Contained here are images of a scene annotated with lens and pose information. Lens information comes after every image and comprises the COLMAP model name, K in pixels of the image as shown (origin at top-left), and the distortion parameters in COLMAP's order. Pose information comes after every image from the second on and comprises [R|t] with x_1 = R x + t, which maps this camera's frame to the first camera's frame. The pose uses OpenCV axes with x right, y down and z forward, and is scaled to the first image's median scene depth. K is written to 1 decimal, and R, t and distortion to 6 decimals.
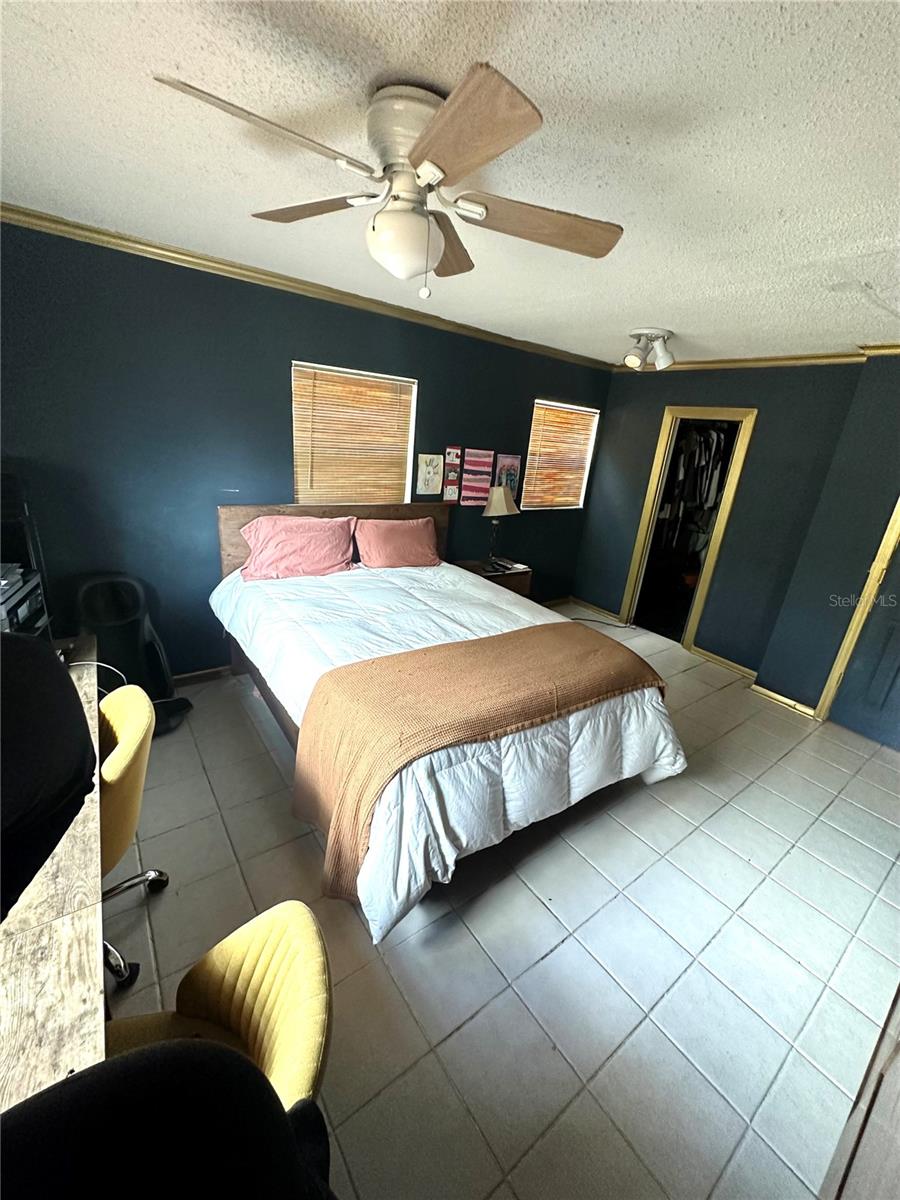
lens RADIAL K [[476.9, 0, 450.1], [0, 476.9, 599.5], [0, 0, 1]] dist [-0.002934, 0.001098]
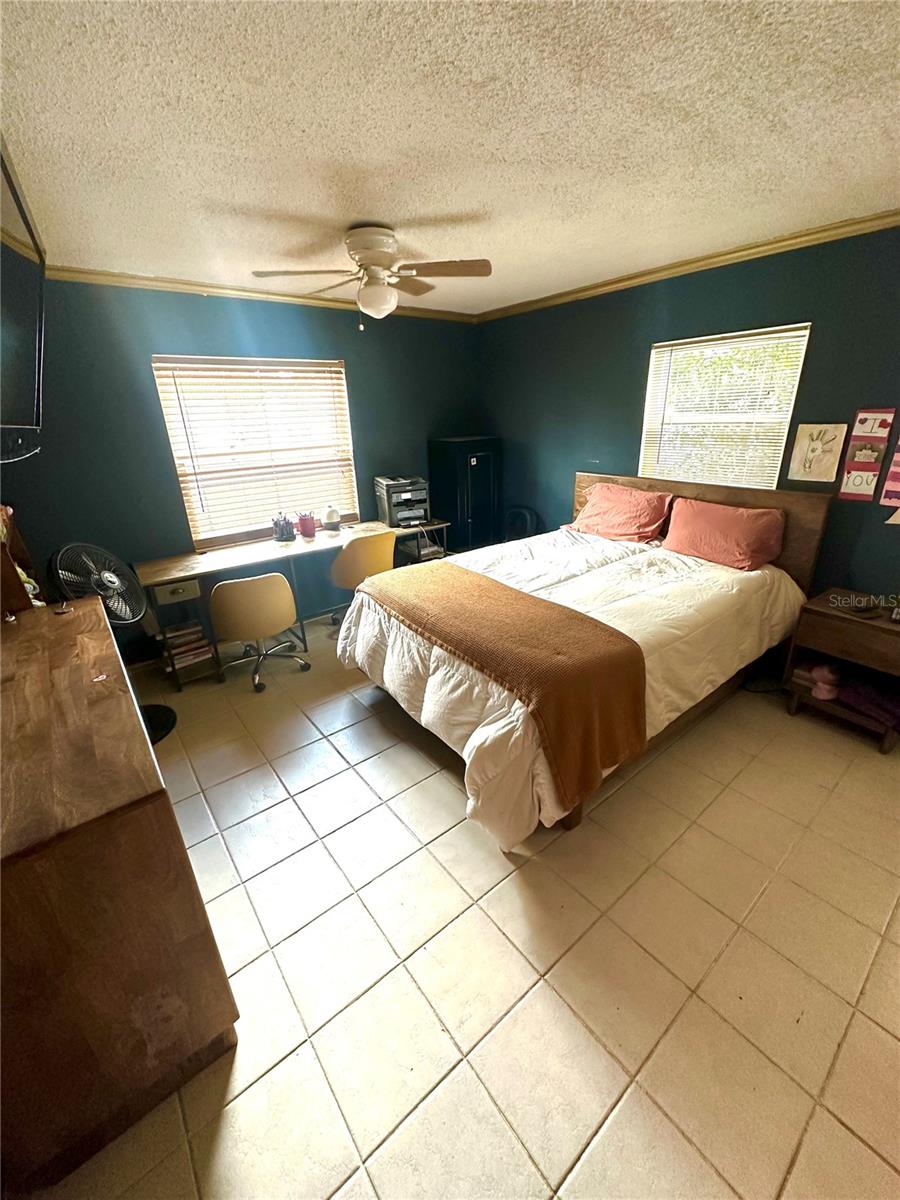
lens RADIAL K [[476.9, 0, 446.4], [0, 476.9, 595.3], [0, 0, 1]] dist [-0.002934, 0.001098]
pose [[0.028948, 0.276638, -0.960538, 0.684476], [-0.304589, 0.917682, 0.255116, -0.082192], [0.952044, 0.285185, 0.110826, 0.463644]]
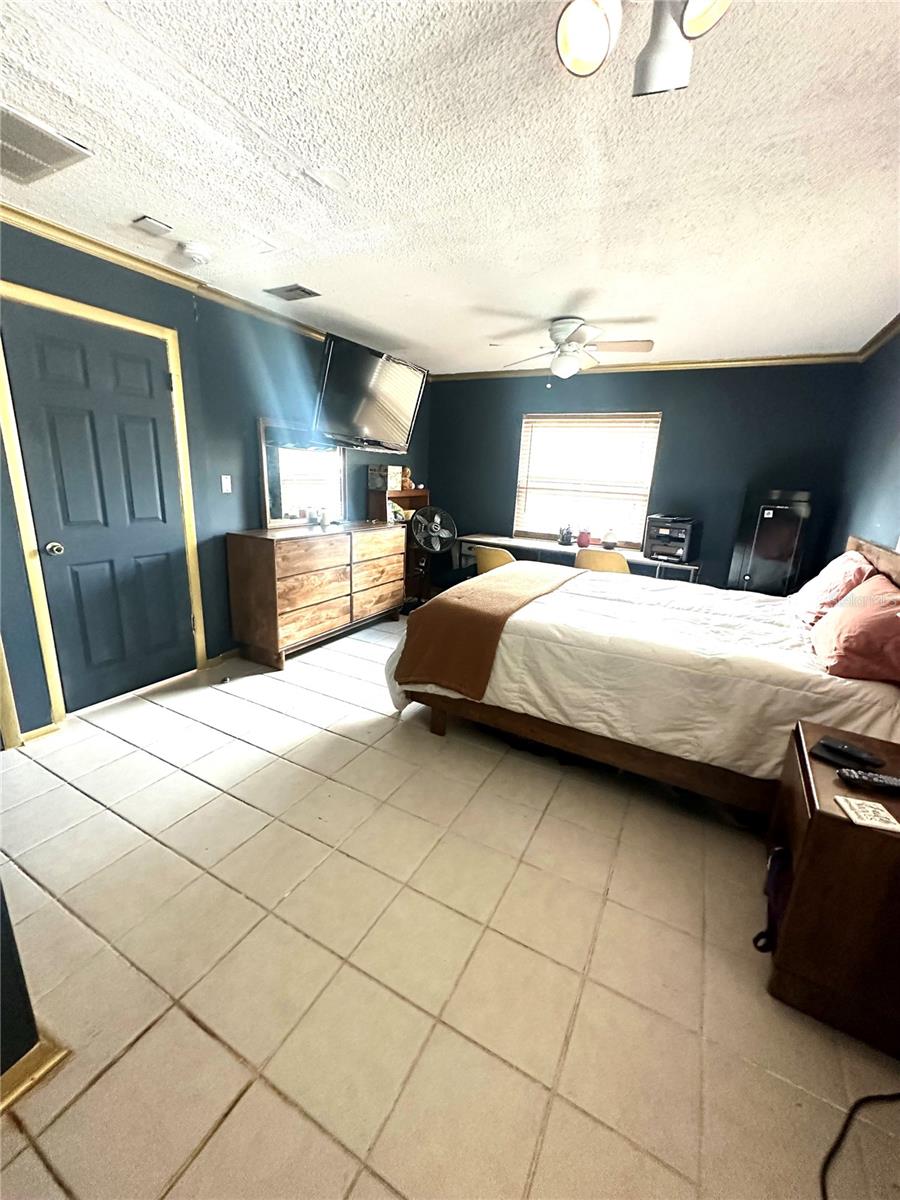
lens RADIAL K [[476.9, 0, 450.3], [0, 476.9, 601.8], [0, 0, 1]] dist [-0.002934, 0.001098]
pose [[-0.890446, -0.007422, -0.455029, 0.553762], [-0.262527, 0.825106, 0.500280, -0.279329], [0.371734, 0.564930, -0.736660, 1.166274]]
